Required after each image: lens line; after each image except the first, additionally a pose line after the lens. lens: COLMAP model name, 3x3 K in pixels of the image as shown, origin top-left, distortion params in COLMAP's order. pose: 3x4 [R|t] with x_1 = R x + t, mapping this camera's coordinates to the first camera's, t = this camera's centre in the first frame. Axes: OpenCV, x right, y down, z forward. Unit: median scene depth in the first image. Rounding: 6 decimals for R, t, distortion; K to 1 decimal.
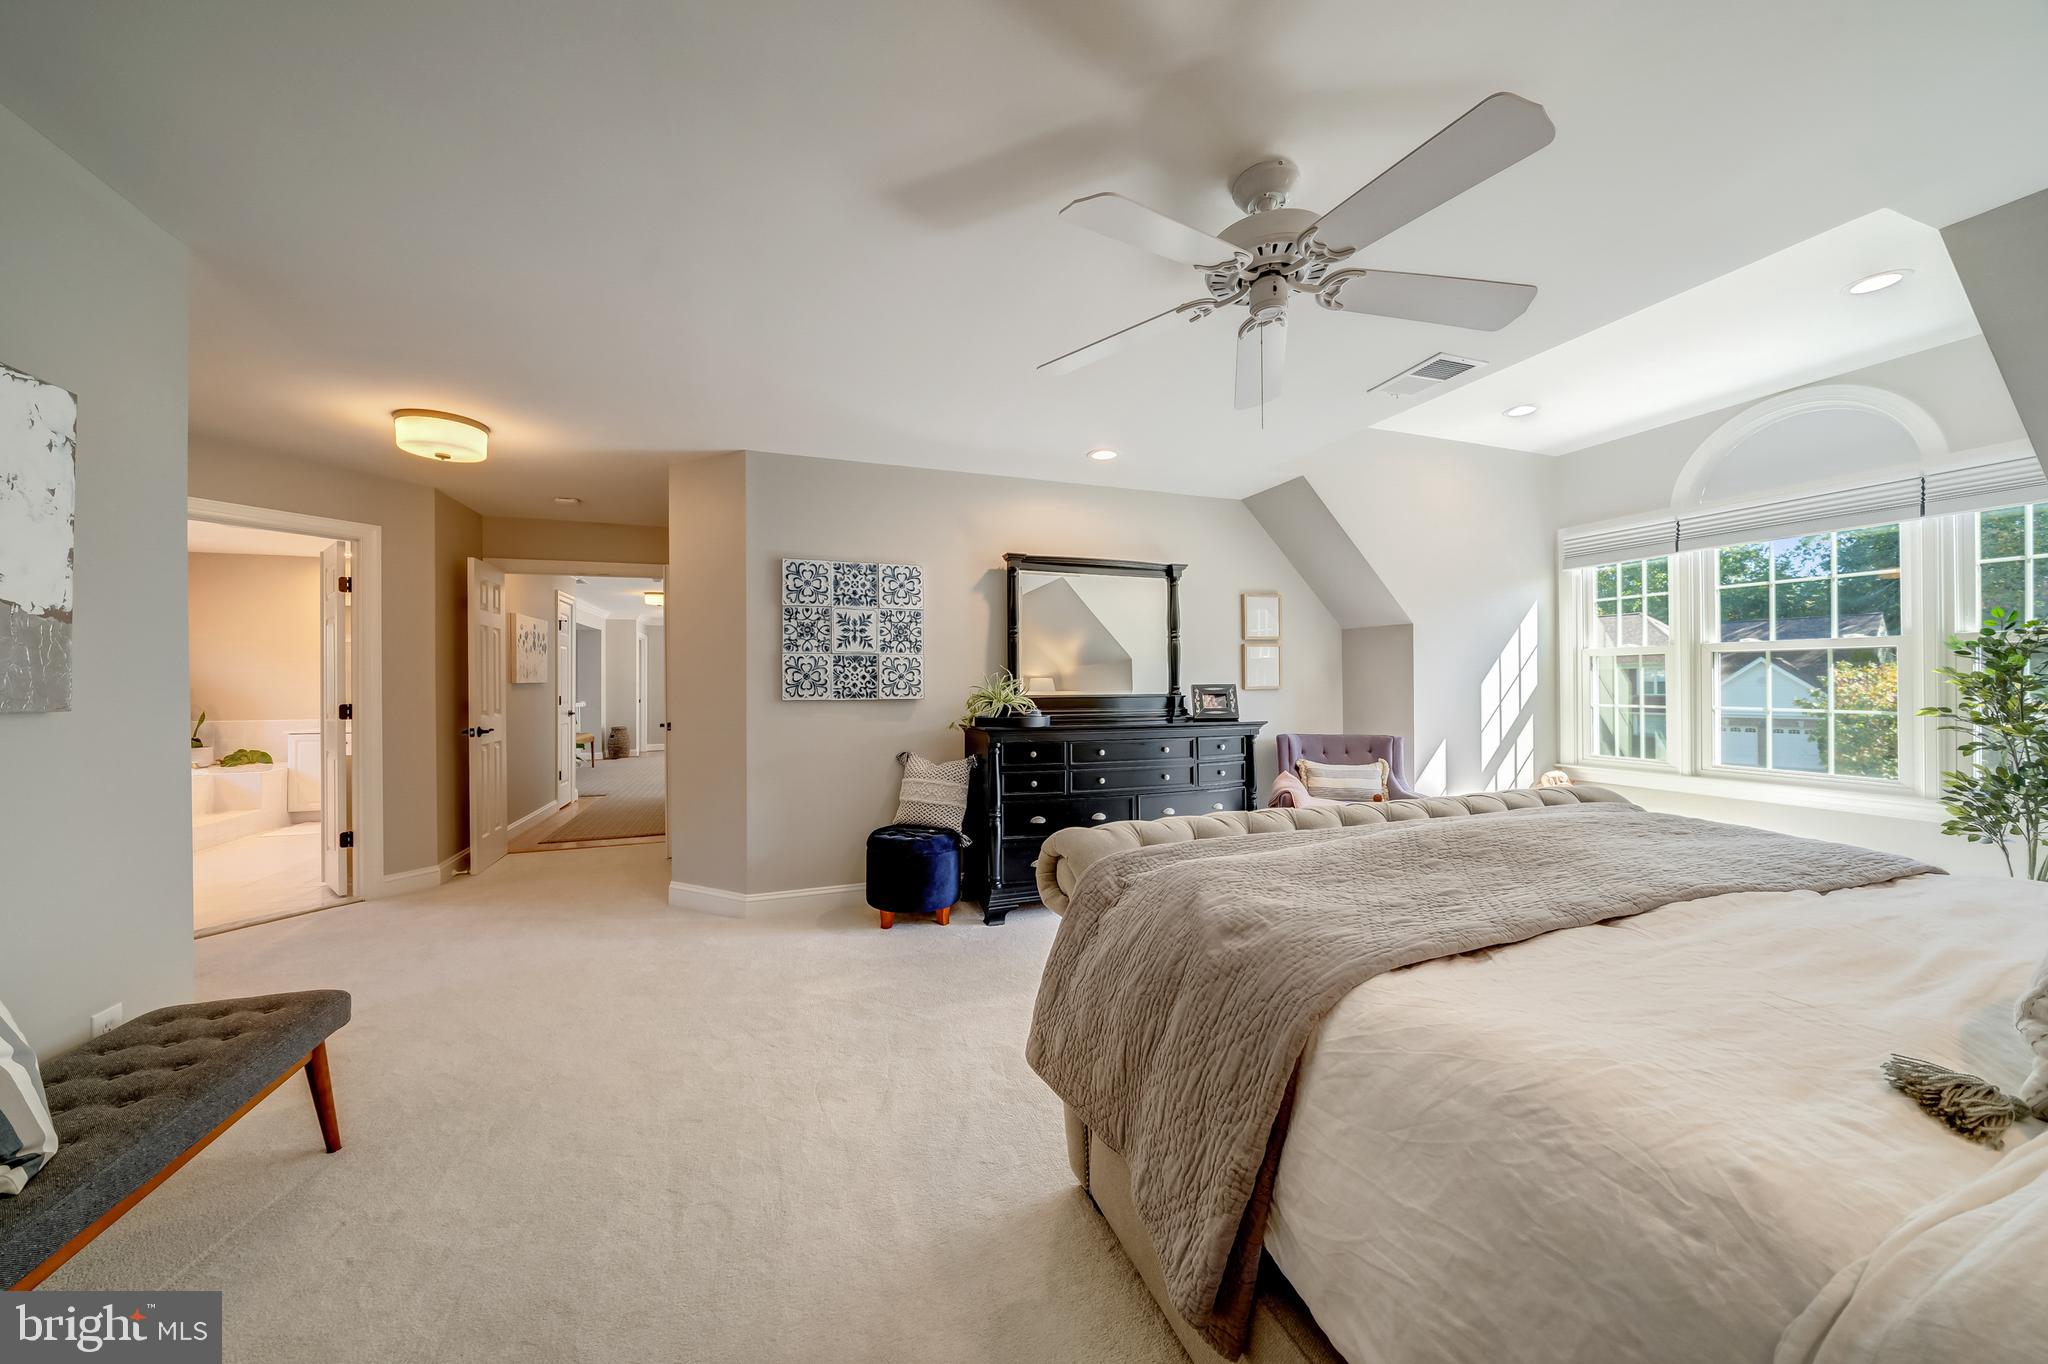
lens RADIAL K [[696.9, 0, 1019.9], [0, 696.9, 676.3], [0, 0, 1]] dist [-0.007886, 0.000101]
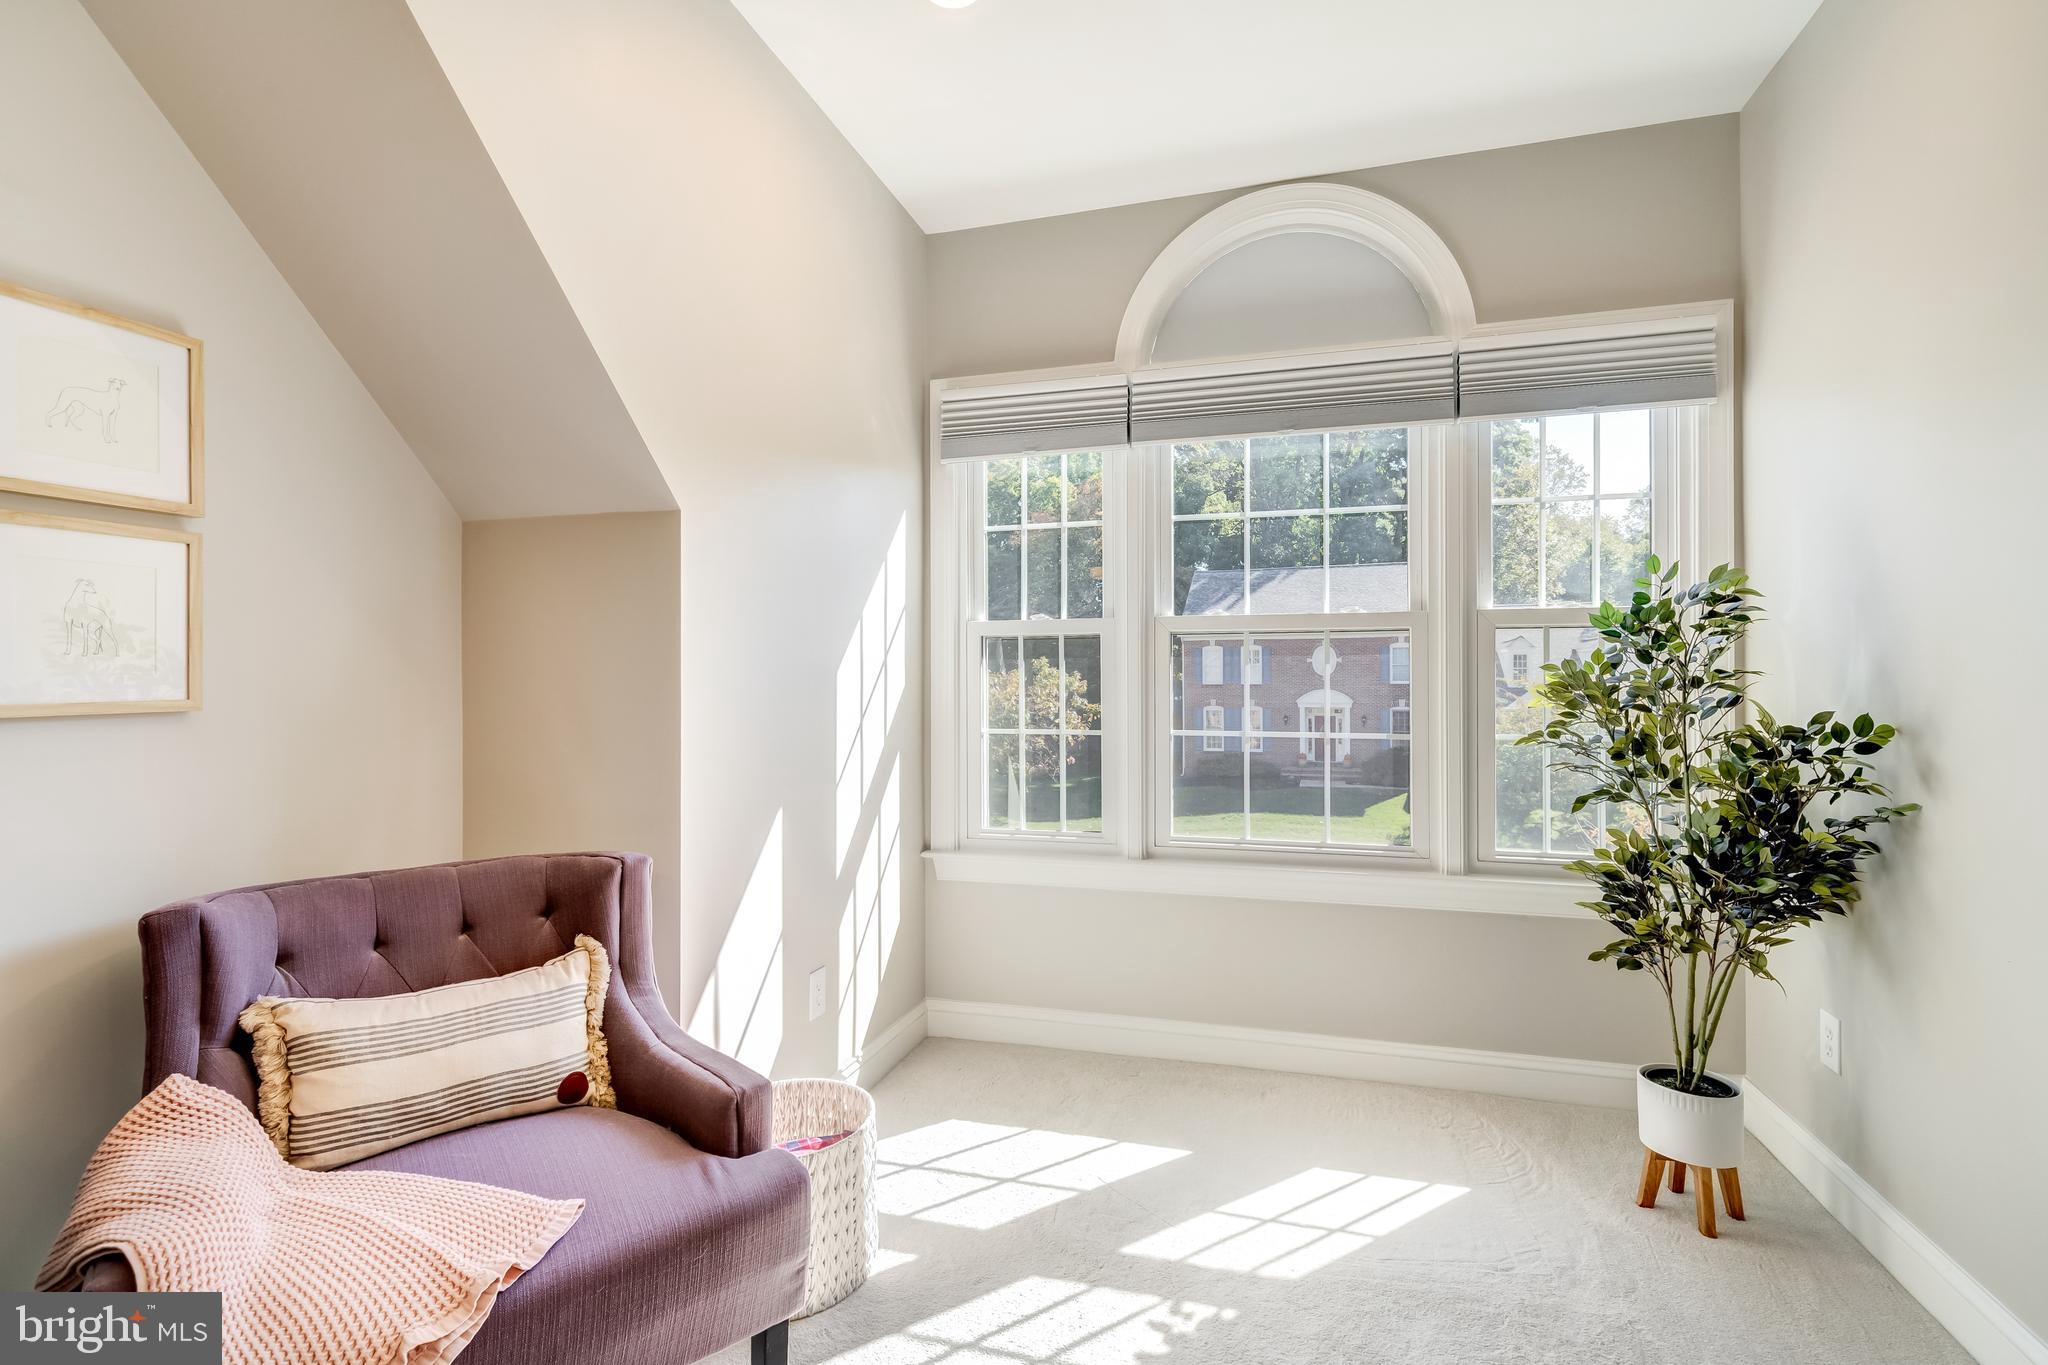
lens RADIAL K [[940.6, 0, 1026.4], [0, 940.6, 674.0], [0, 0, 1]] dist [-0.001548, -0.000147]
pose [[0.593254, 0.007570, 0.804980, 0.300483], [-0.007954, 0.999962, -0.003541, 0.002716], [-0.804976, -0.004302, 0.593292, 0.595939]]
